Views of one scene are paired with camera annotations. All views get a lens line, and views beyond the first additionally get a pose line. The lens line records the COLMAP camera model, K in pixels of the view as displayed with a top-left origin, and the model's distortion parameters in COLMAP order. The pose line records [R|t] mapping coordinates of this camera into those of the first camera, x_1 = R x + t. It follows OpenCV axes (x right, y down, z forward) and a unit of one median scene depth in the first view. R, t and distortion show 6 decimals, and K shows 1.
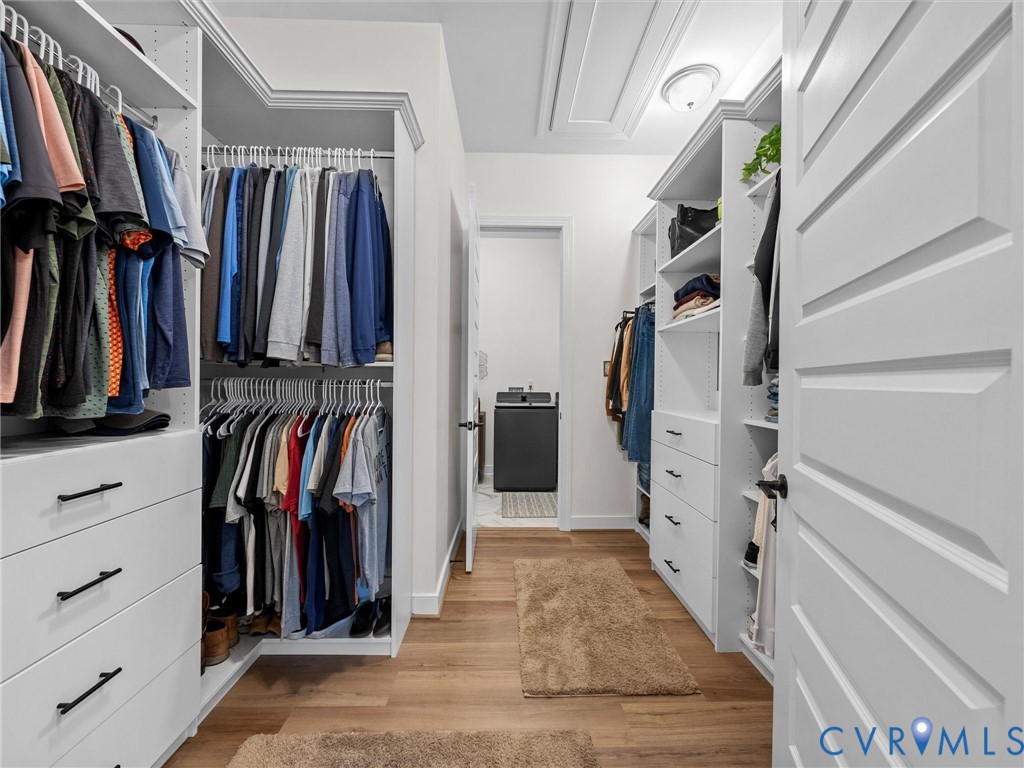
lens RADIAL K [[398.2, 0, 513.7], [0, 398.2, 383.8], [0, 0, 1]] dist [-0.002207, -0.000070]
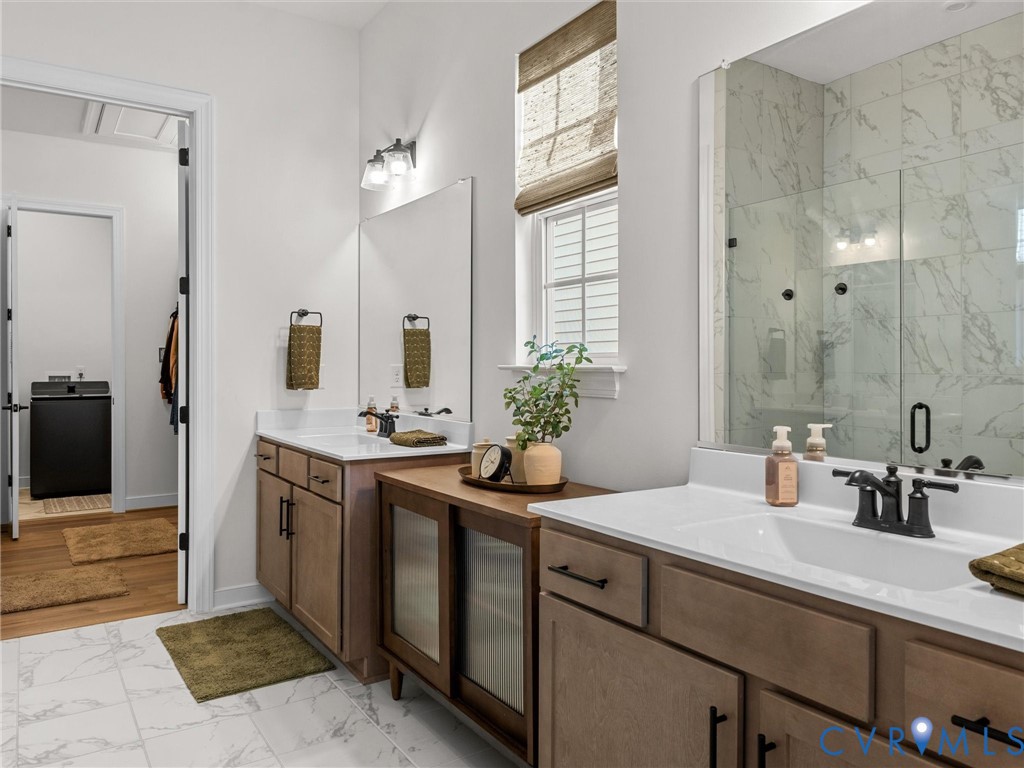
lens RADIAL K [[735.6, 0, 501.6], [0, 735.6, 368.7], [0, 0, 1]] dist [0.009525, -0.000960]
pose [[0.850817, -0.011811, 0.525330, -0.026007], [0.013021, 0.999914, 0.001393, 0.007157], [-0.525301, 0.005655, 0.850898, -1.072221]]
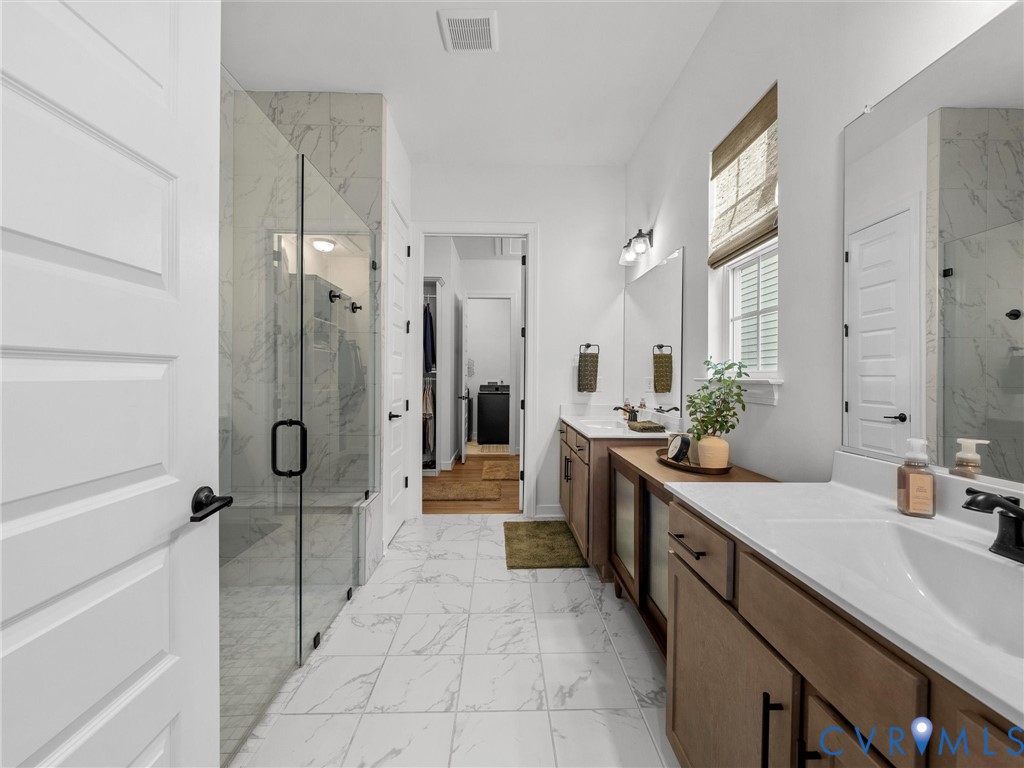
lens RADIAL K [[437.0, 0, 514.9], [0, 437.0, 378.8], [0, 0, 1]] dist [0.001856, -0.000065]
pose [[0.999883, -0.002318, 0.015110, 0.101913], [0.002387, 0.999987, -0.004601, 0.007750], [-0.015099, 0.004637, 0.999875, -1.051989]]
